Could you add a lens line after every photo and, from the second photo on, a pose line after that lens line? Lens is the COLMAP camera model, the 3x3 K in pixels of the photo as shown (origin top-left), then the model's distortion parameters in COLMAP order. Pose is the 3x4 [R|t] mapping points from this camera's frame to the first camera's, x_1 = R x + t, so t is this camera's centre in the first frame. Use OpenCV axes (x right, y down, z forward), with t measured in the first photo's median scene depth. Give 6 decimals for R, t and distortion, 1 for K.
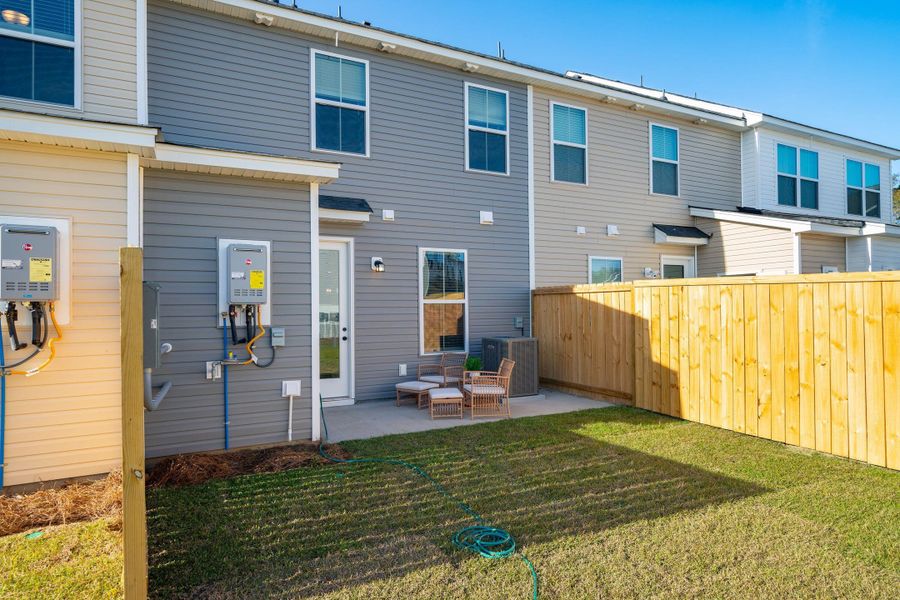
lens RADIAL K [[544.8, 0, 450.0], [0, 544.8, 300.0], [0, 0, 1]] dist [0.003145, 0.000314]
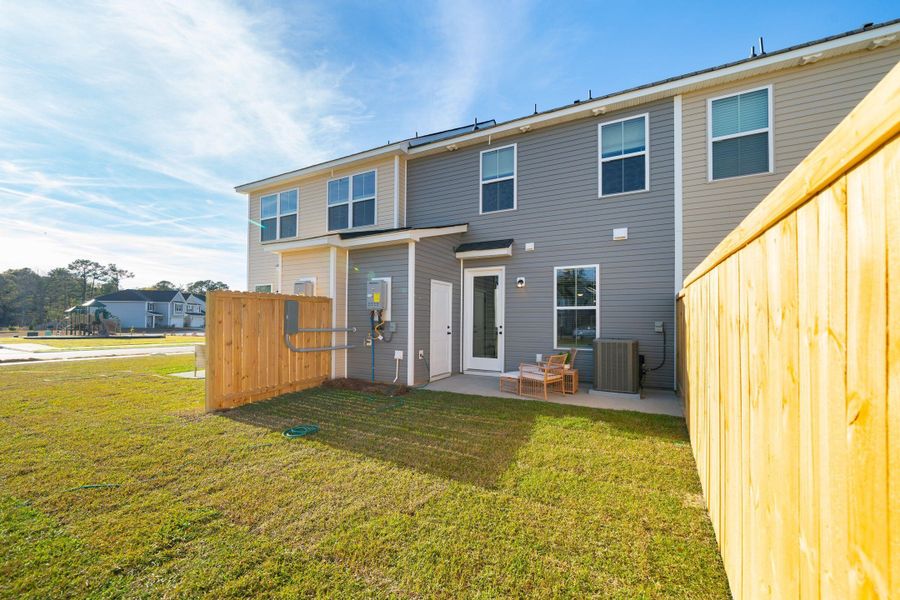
lens RADIAL K [[383.7, 0, 449.0], [0, 383.7, 311.4], [0, 0, 1]] dist [-0.008318, -0.000374]
pose [[0.536148, -0.005439, -0.844106, 0.614805], [0.007898, 0.999968, -0.001427, 0.010877], [0.844087, -0.005901, 0.536174, 0.296422]]
